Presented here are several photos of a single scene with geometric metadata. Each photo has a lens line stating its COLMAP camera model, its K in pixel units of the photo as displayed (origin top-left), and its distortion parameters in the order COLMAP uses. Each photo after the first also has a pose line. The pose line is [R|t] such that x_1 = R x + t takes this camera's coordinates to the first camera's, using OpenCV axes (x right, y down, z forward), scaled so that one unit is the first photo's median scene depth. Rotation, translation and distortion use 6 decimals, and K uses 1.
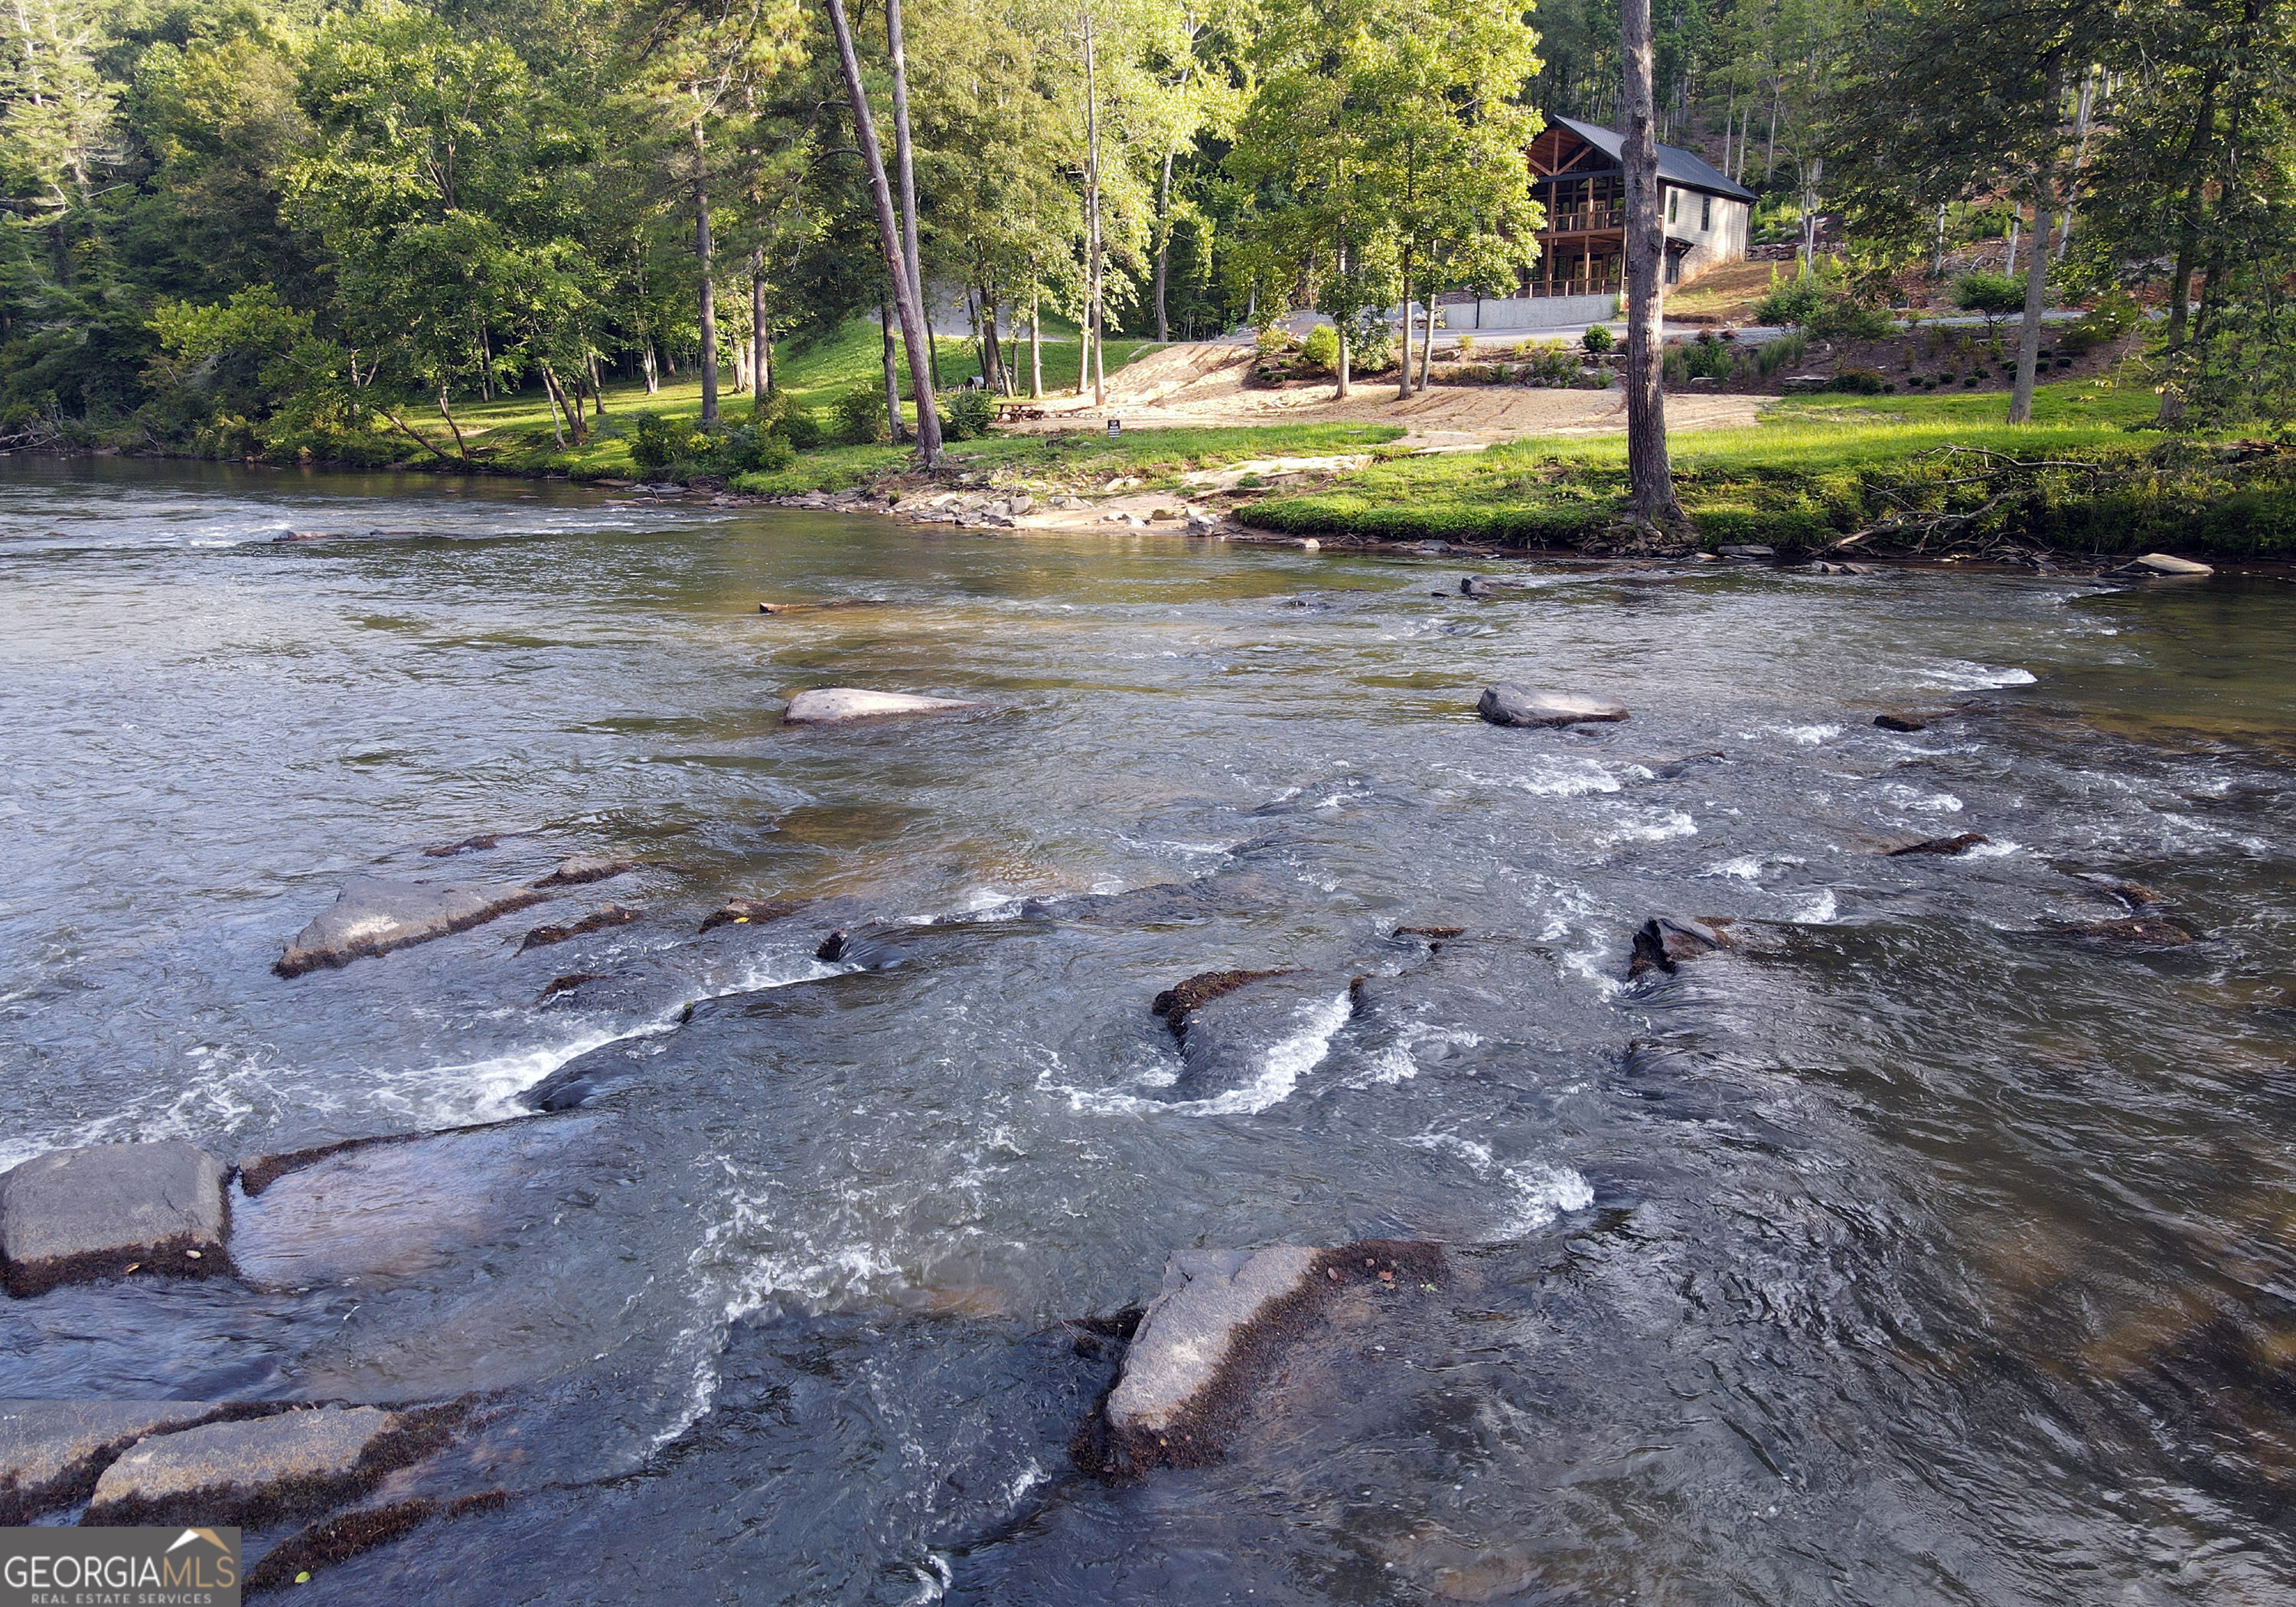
lens RADIAL K [[1700.9, 0, 1144.6], [0, 1700.9, 805.4], [0, 0, 1]] dist [0.035229, -0.016818]
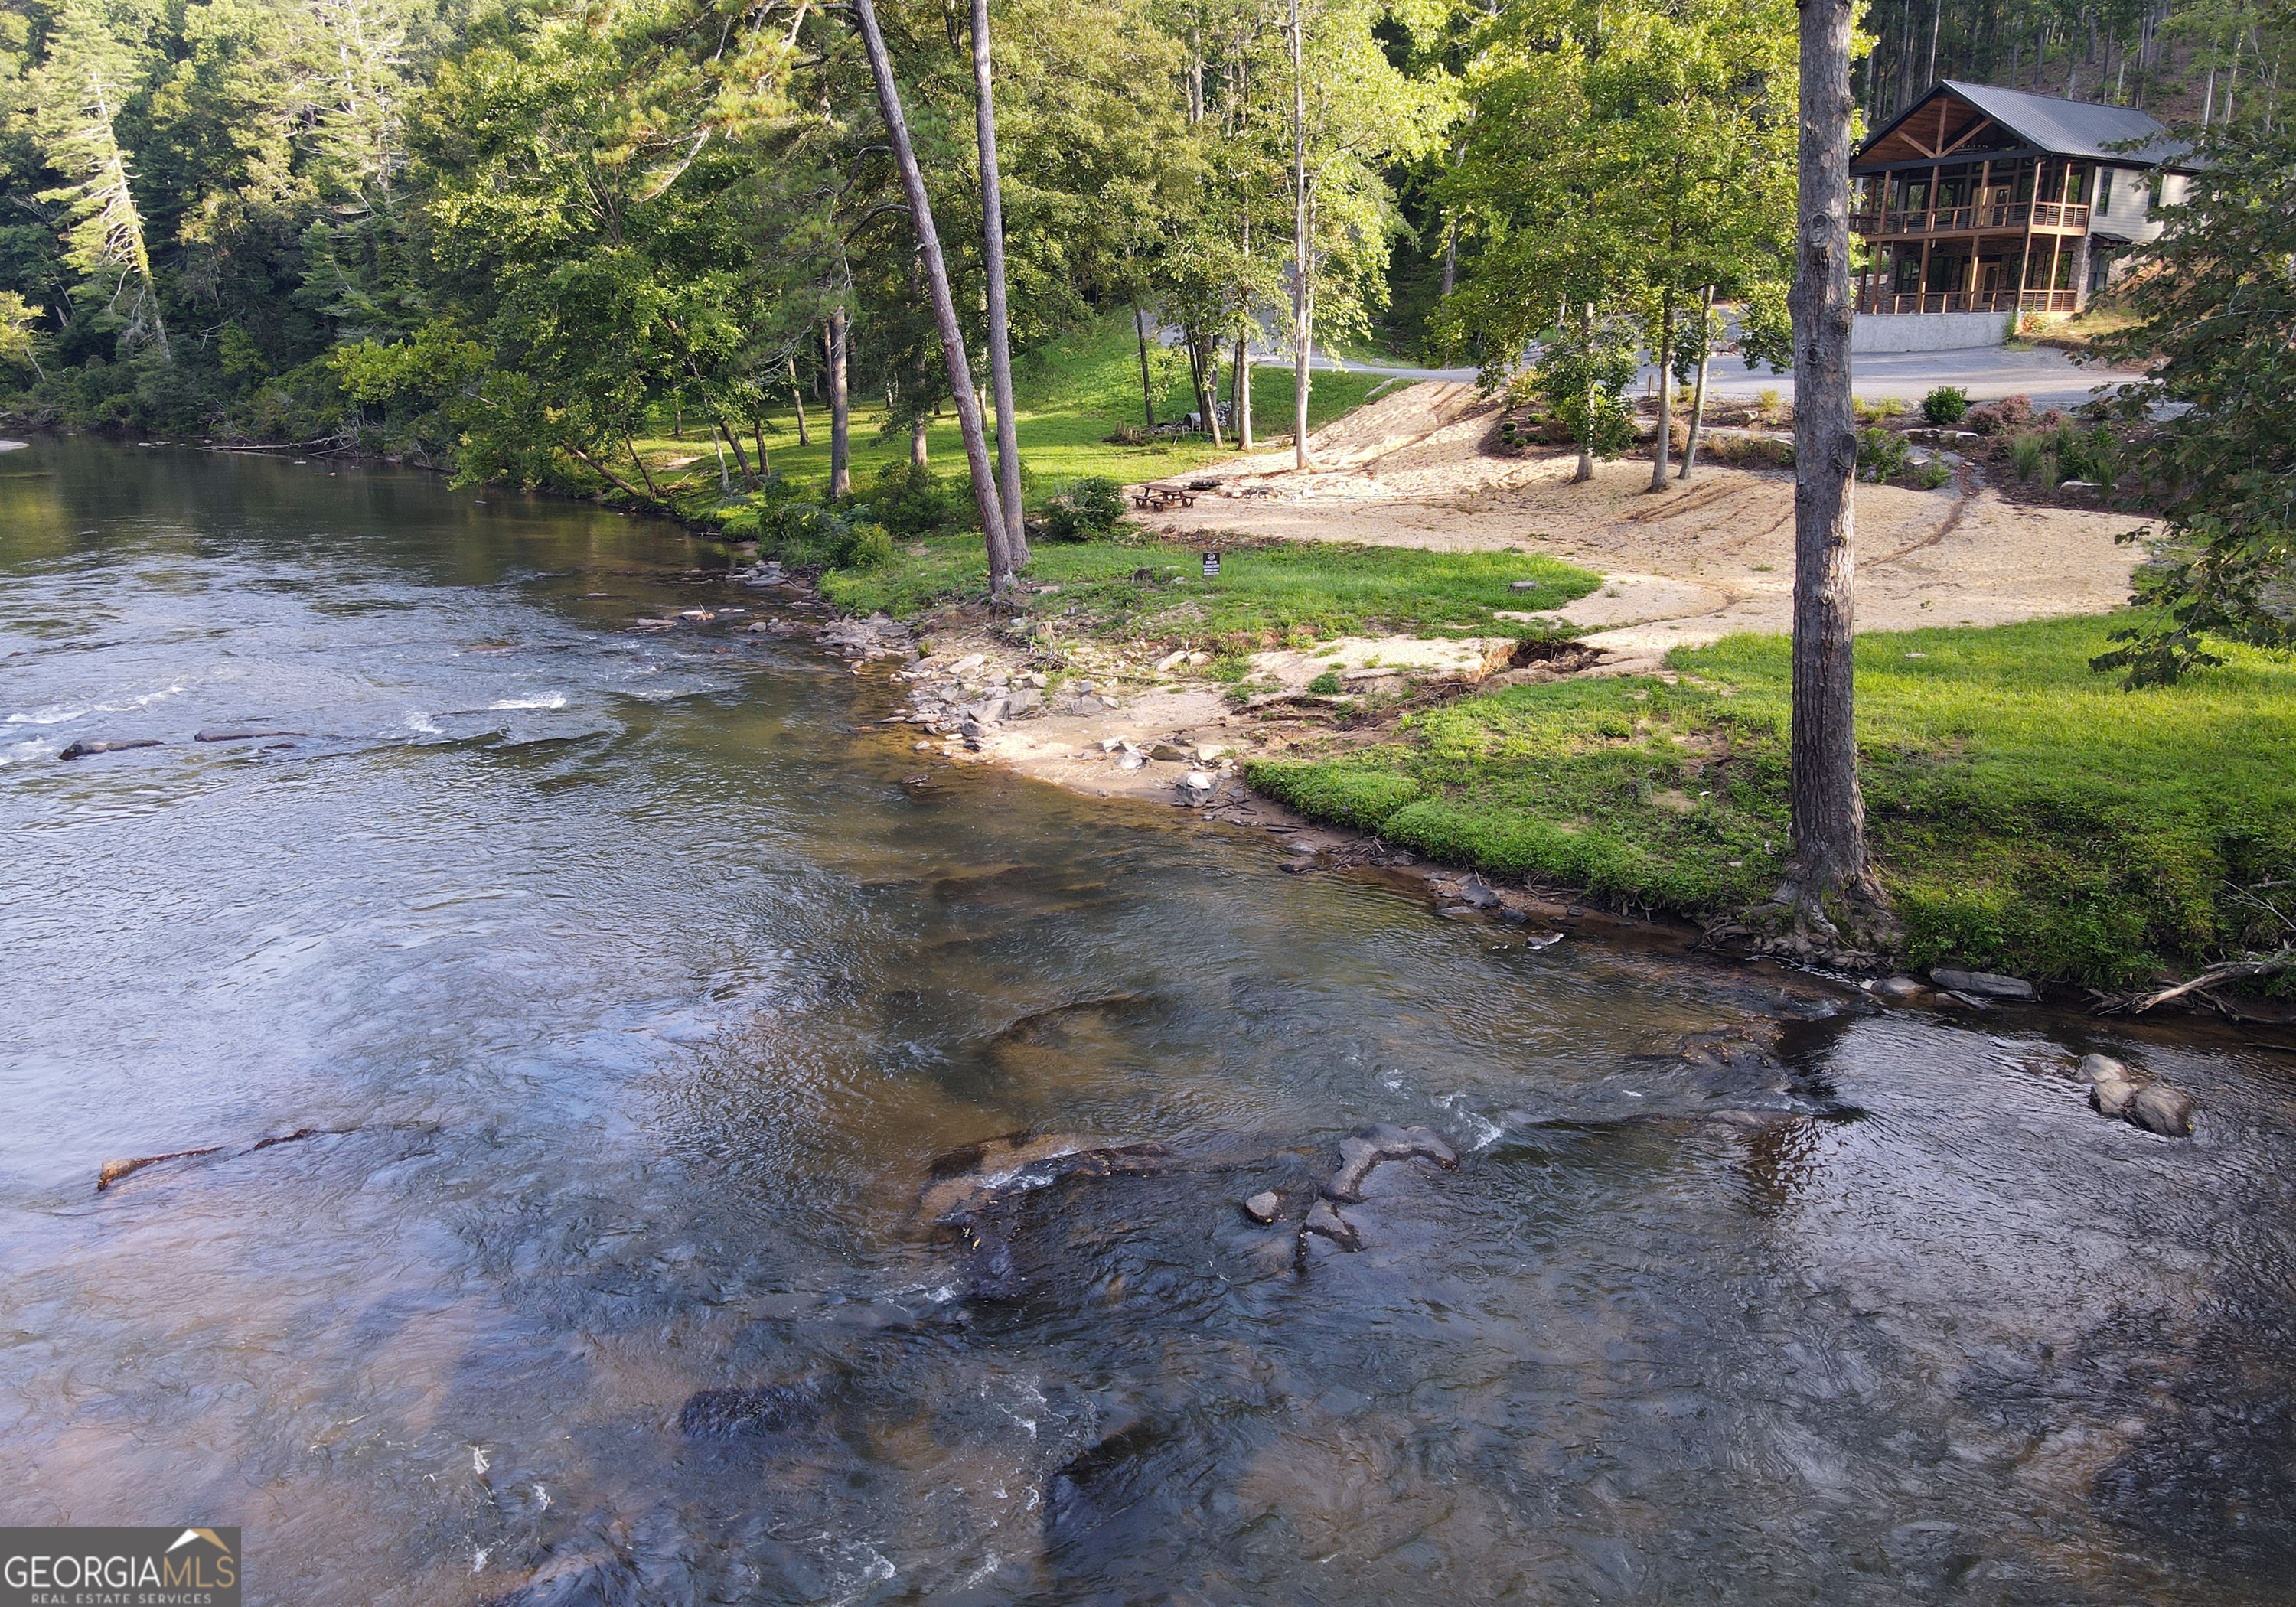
lens RADIAL K [[1700.9, 0, 1151.9], [0, 1700.9, 801.4], [0, 0, 1]] dist [0.035229, -0.016818]
pose [[0.973475, 0.058353, -0.221226, 0.110441], [-0.050708, 0.997909, 0.040085, -0.119724], [0.223102, -0.027804, 0.974398, 0.201240]]
